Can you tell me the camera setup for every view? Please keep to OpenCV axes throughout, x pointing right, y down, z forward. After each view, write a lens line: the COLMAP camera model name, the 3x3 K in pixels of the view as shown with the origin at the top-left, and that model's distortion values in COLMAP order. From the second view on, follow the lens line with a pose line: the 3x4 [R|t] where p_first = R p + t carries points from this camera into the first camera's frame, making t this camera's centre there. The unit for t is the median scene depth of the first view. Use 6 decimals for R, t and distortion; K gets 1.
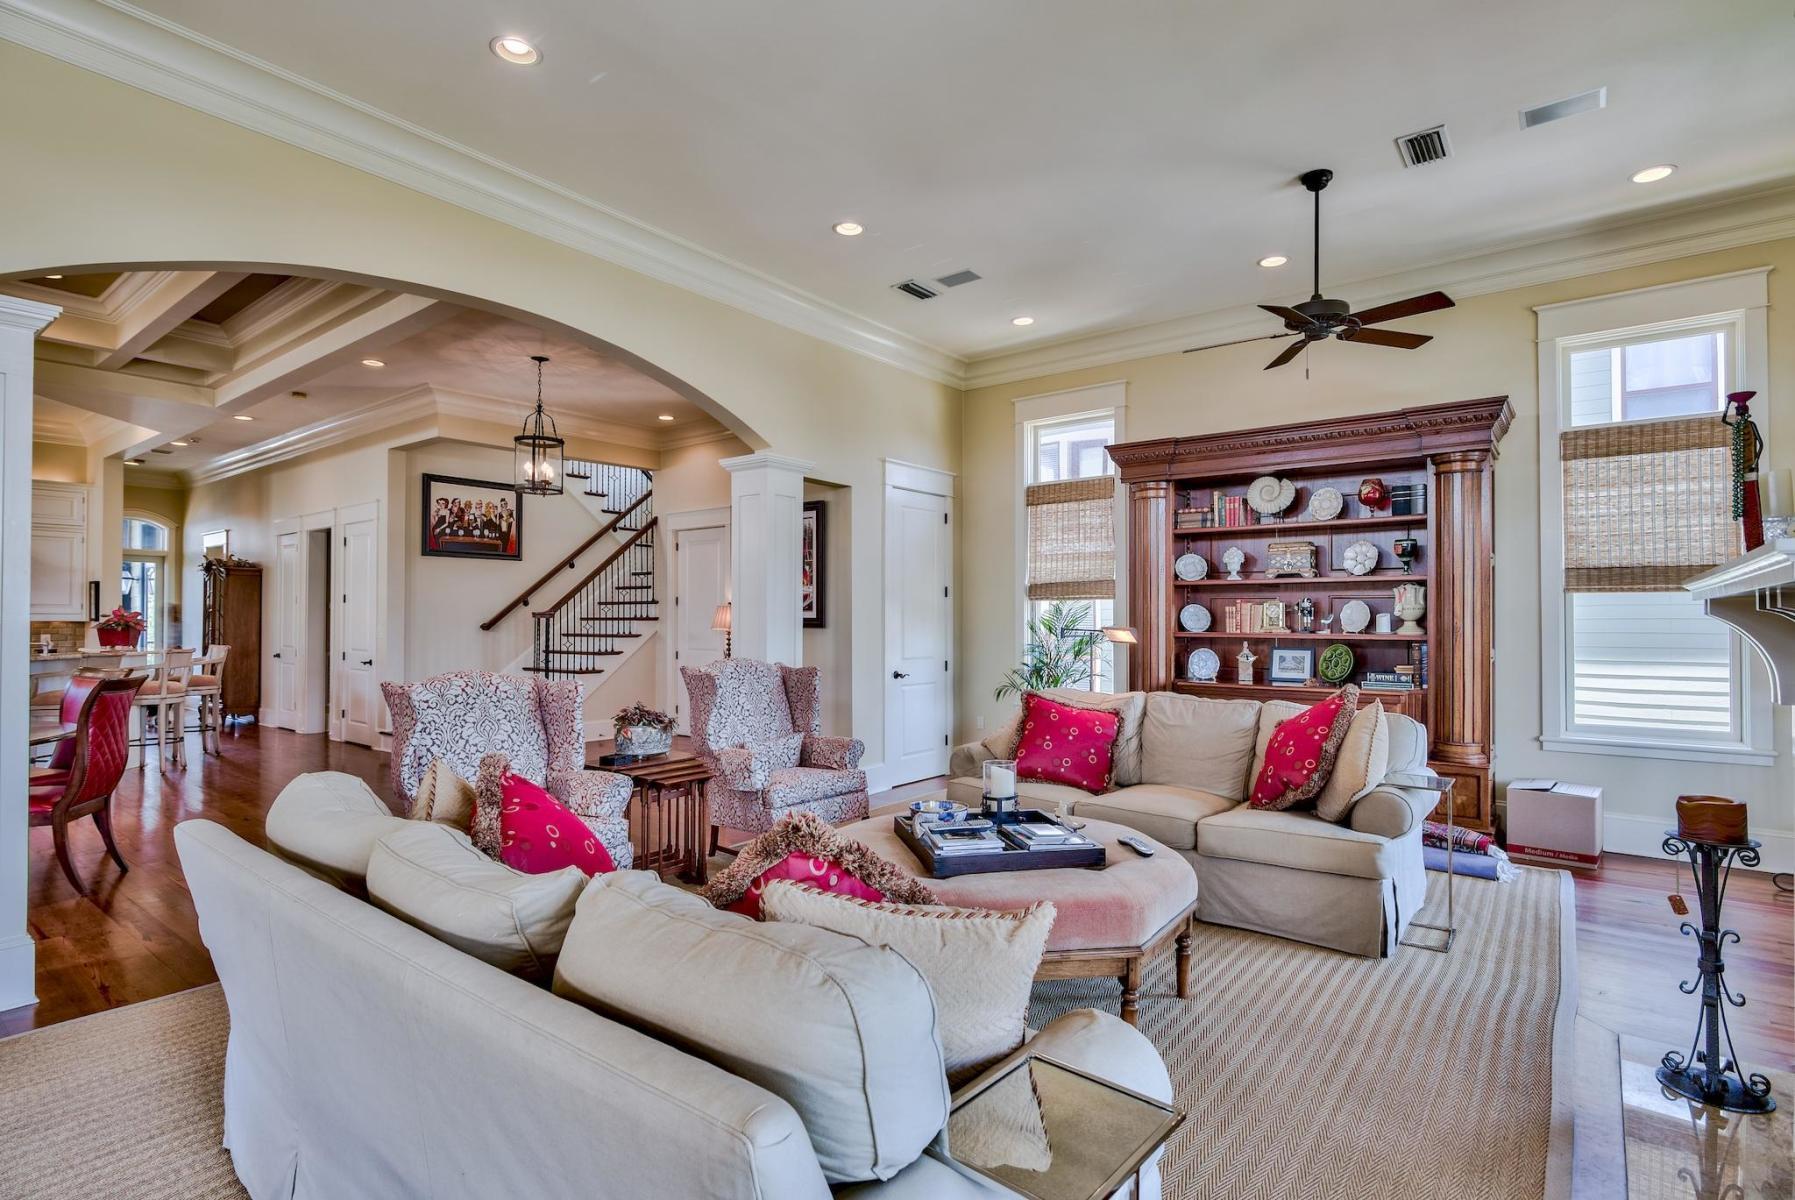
lens RADIAL K [[877.9, 0, 892.7], [0, 877.9, 603.4], [0, 0, 1]] dist [0.000597, 0.000196]
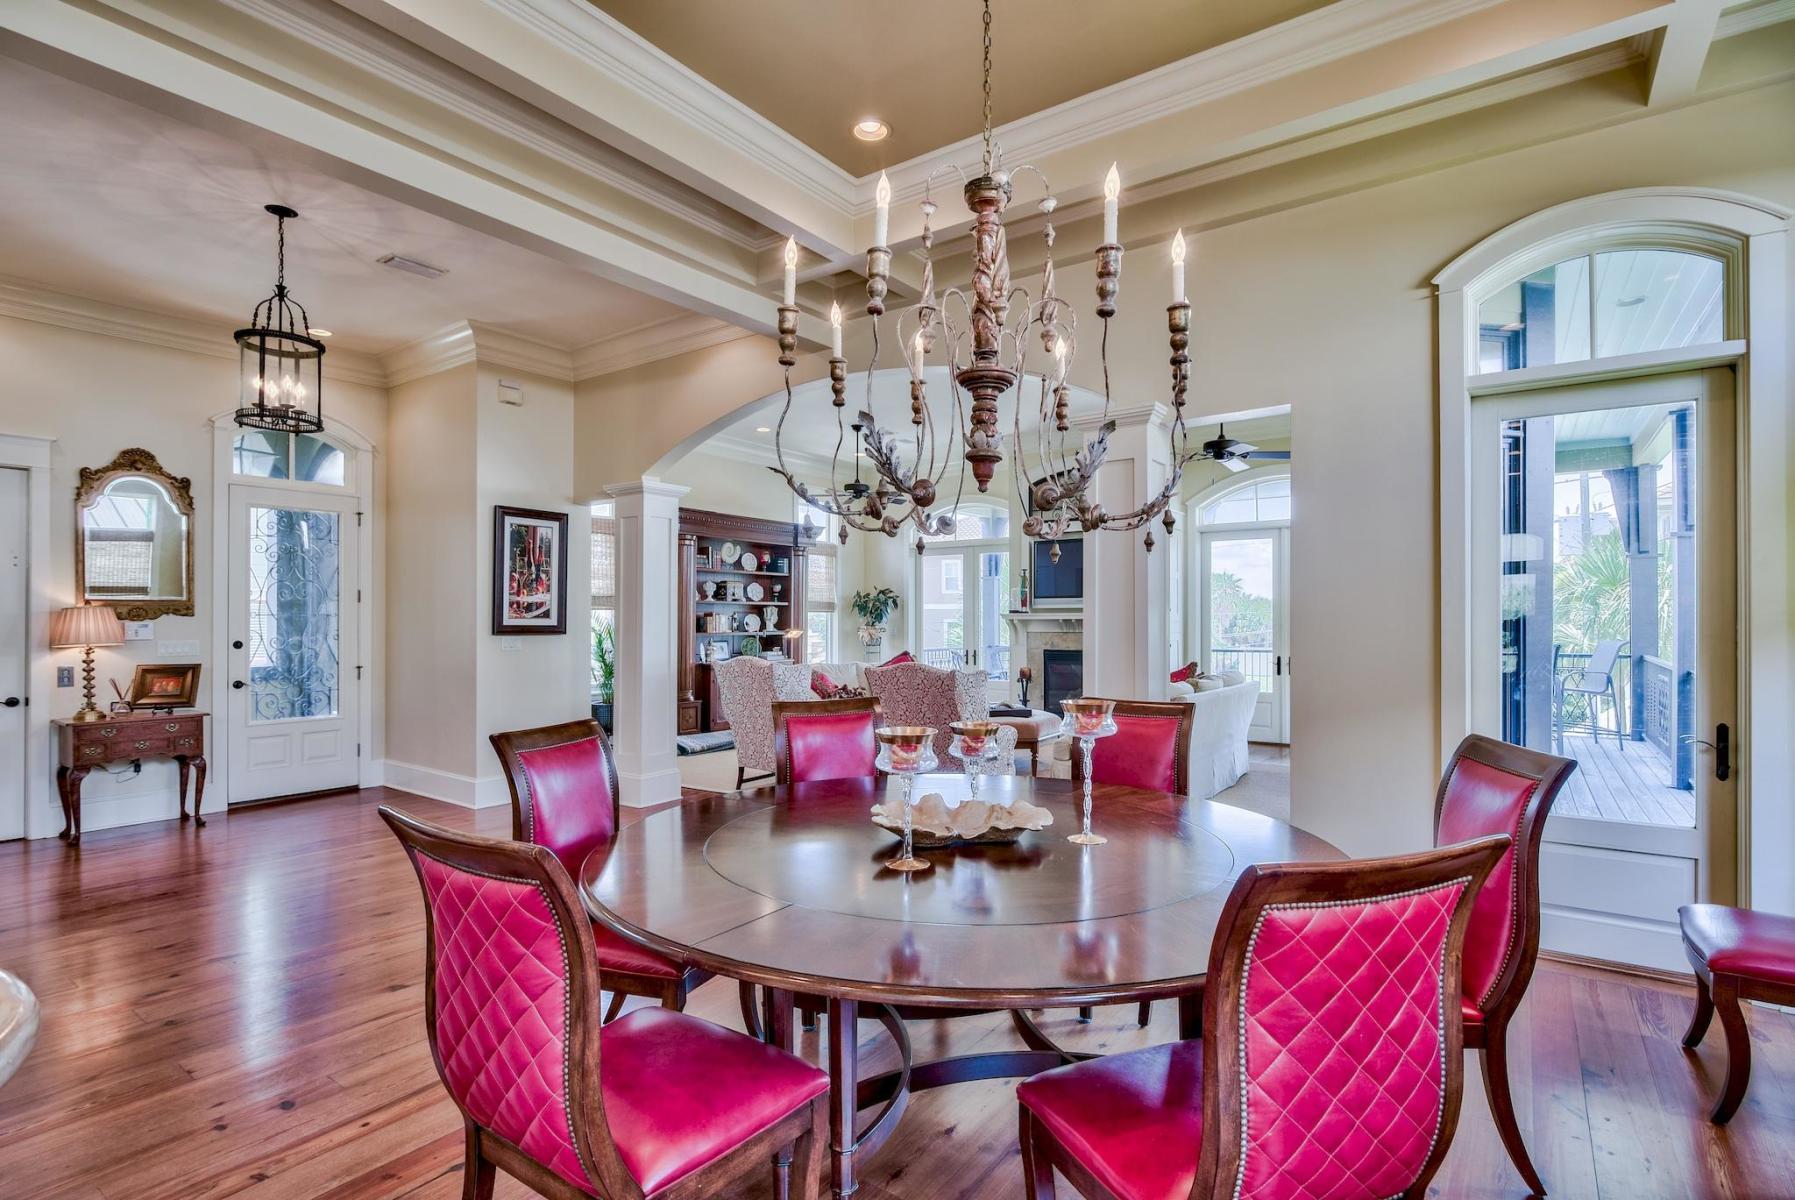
lens RADIAL K [[873.9, 0, 880.2], [0, 873.9, 599.8], [0, 0, 1]] dist [0.004580, -0.009194]
pose [[-0.032619, 0.024030, 0.999179, -1.018027], [-0.015579, 0.999577, -0.024548, 0.005576], [-0.999346, -0.016367, -0.032231, 0.587825]]
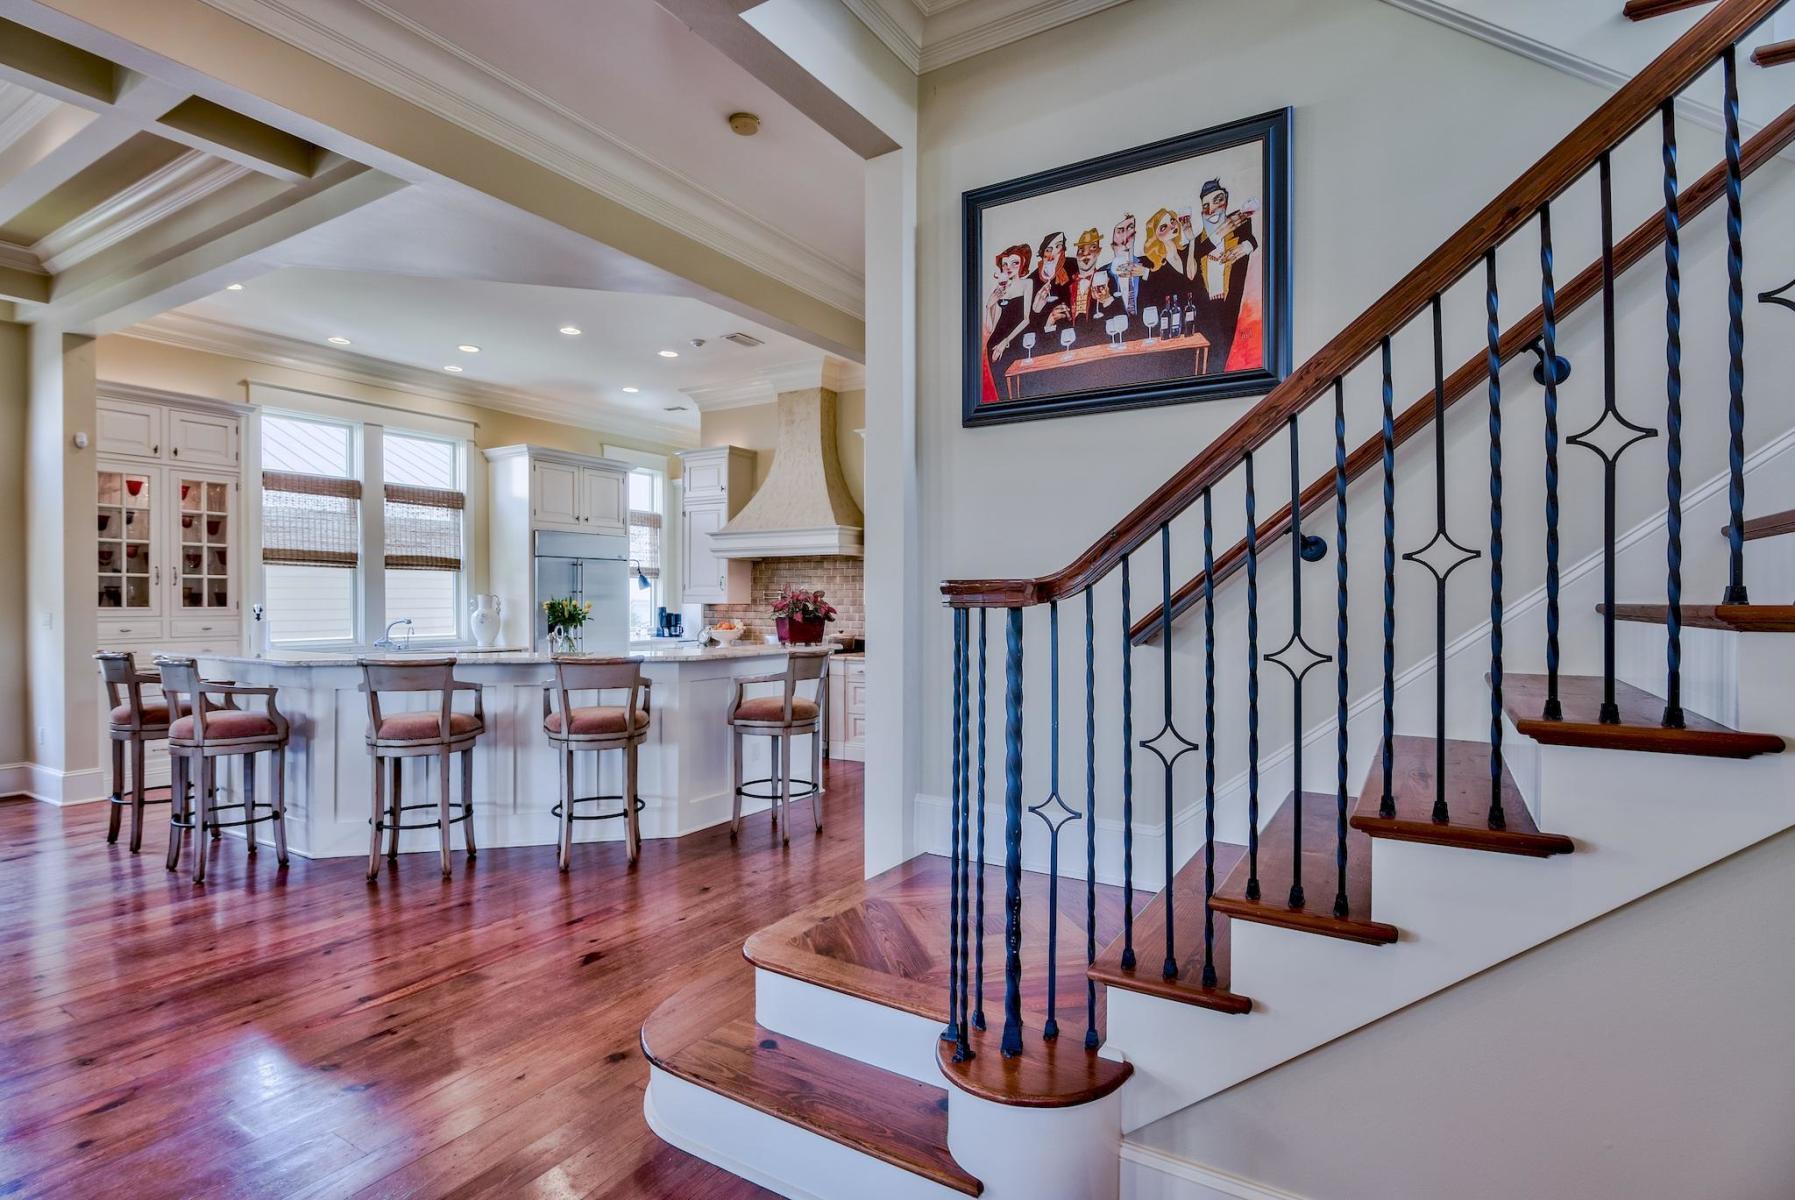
lens RADIAL K [[858.1, 0, 903.4], [0, 858.1, 602.9], [0, 0, 1]] dist [0.002457, -0.000282]
pose [[0.146726, 0.004762, -0.989166, -0.246276], [0.015671, 0.999852, 0.007138, 0.016809], [0.989053, -0.016549, 0.146630, 1.153034]]
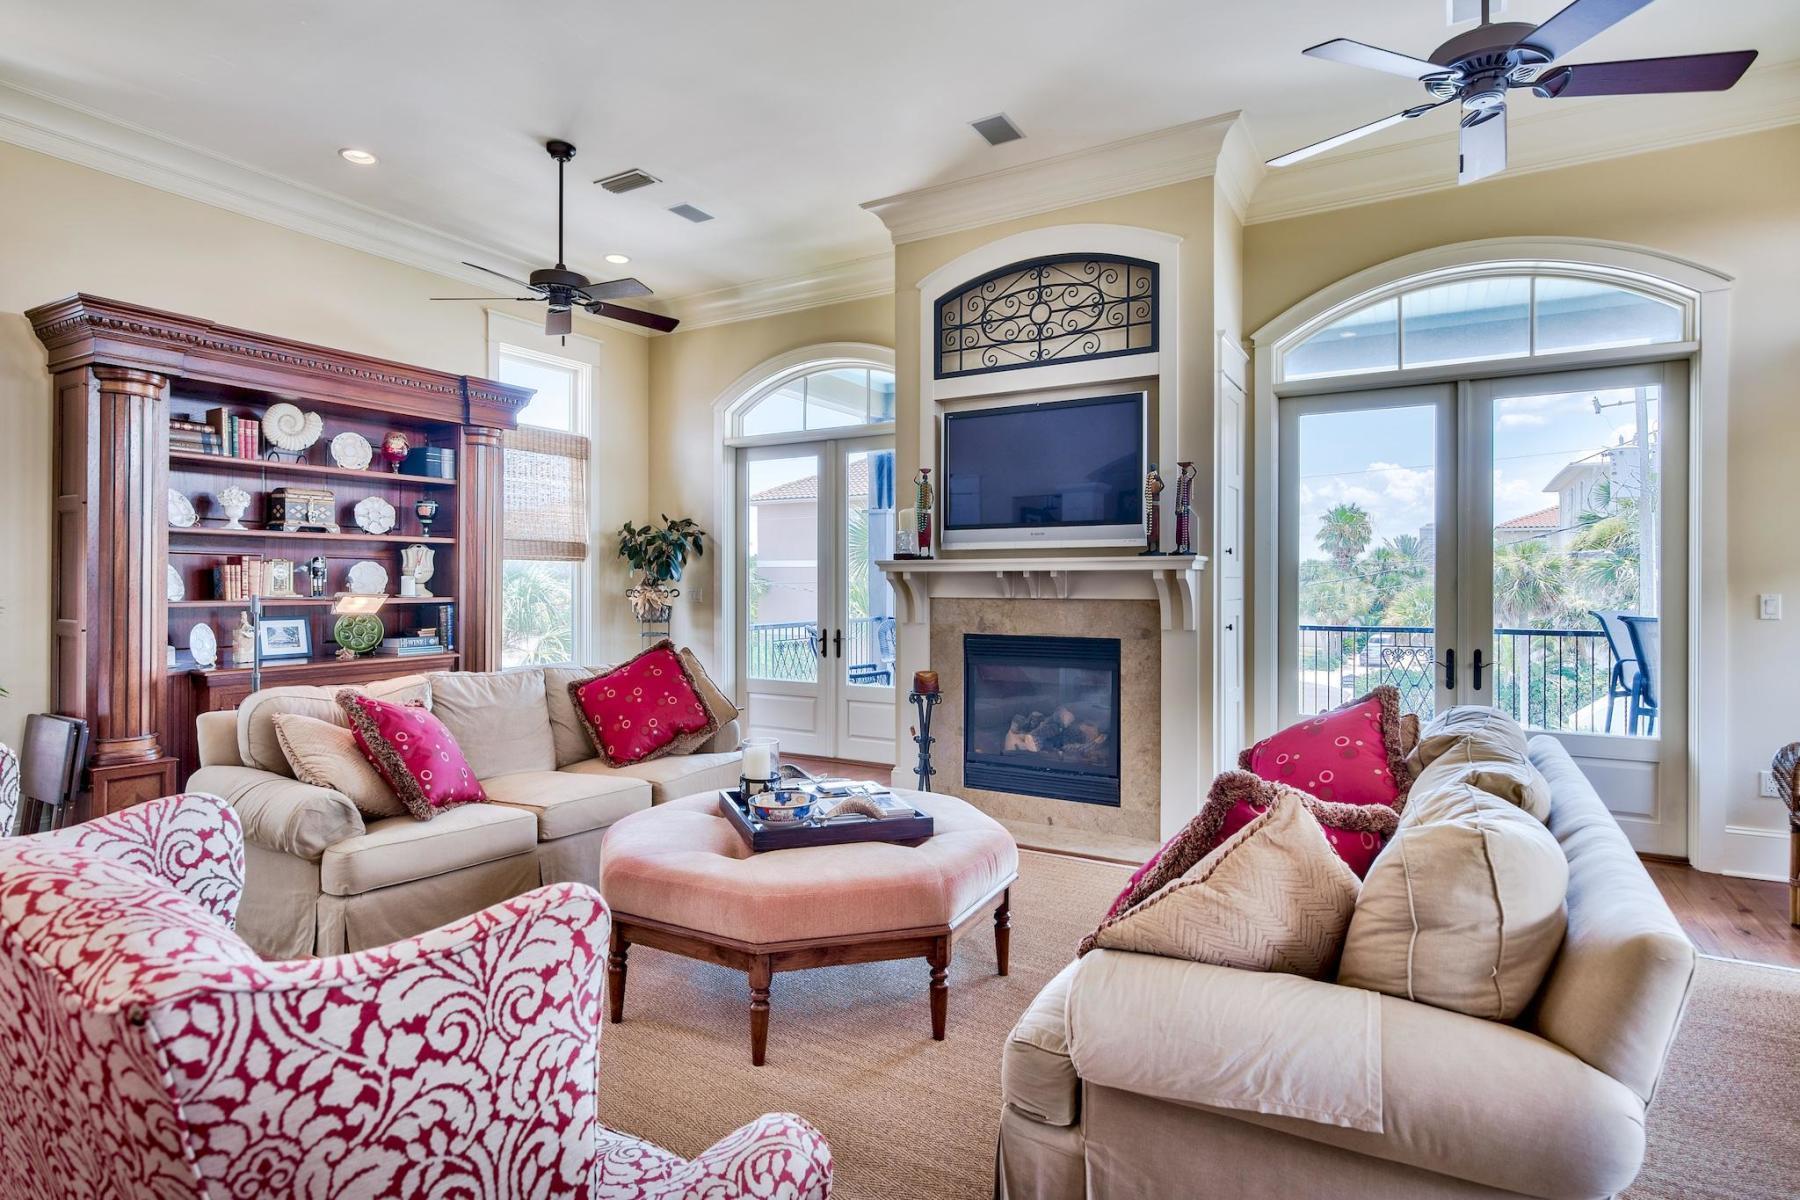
lens RADIAL K [[949.6, 0, 849.5], [0, 949.6, 582.5], [0, 0, 1]] dist [0.001147, 0.000011]
pose [[-0.101811, -0.001729, 0.994802, -0.380067], [-0.017164, 0.999853, -0.000019, 0.007505], [-0.994656, -0.017076, -0.101826, 0.450130]]
